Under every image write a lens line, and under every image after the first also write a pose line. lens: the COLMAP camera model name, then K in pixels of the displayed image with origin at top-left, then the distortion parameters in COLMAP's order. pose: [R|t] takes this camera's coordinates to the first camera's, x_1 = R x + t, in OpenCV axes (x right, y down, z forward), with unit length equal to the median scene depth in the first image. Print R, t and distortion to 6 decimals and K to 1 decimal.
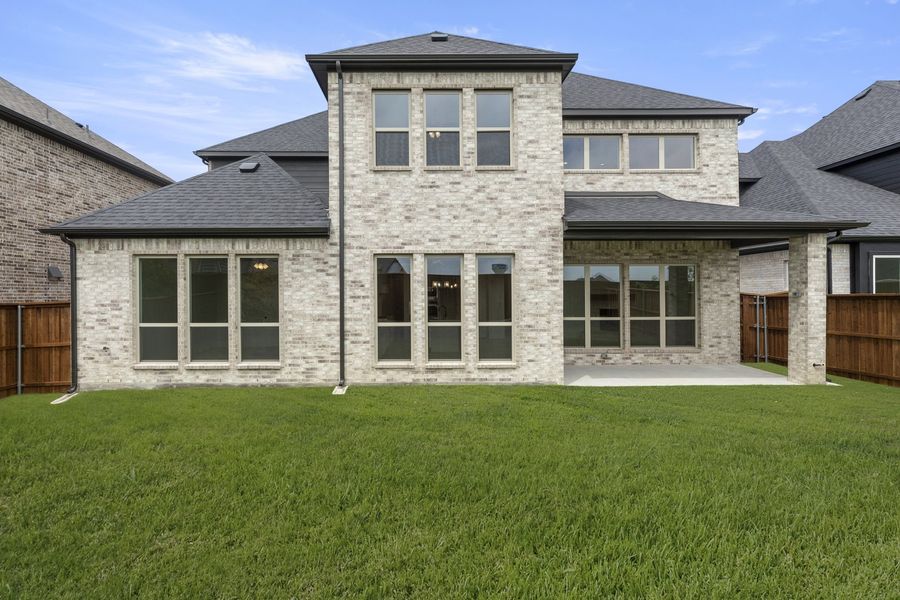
lens RADIAL K [[394.6, 0, 465.8], [0, 394.6, 298.4], [0, 0, 1]] dist [-0.000391, -0.000119]
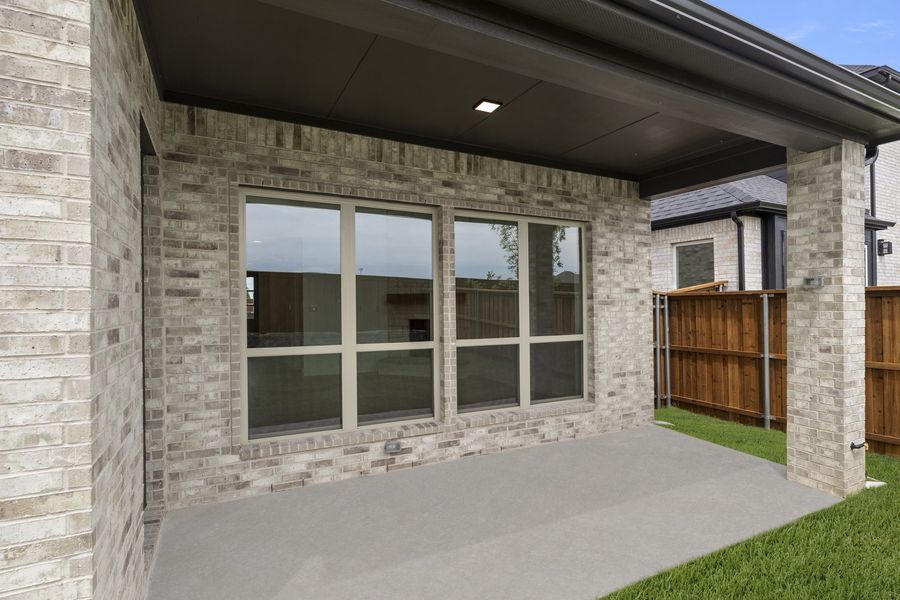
lens RADIAL K [[451.2, 0, 448.3], [0, 451.2, 302.8], [0, 0, 1]] dist [0.000662, 0.000181]
pose [[0.931637, 0.000286, 0.363390, 0.289956], [0.002977, 0.999960, -0.008421, 0.015386], [-0.363378, 0.008928, 0.931599, 0.688926]]
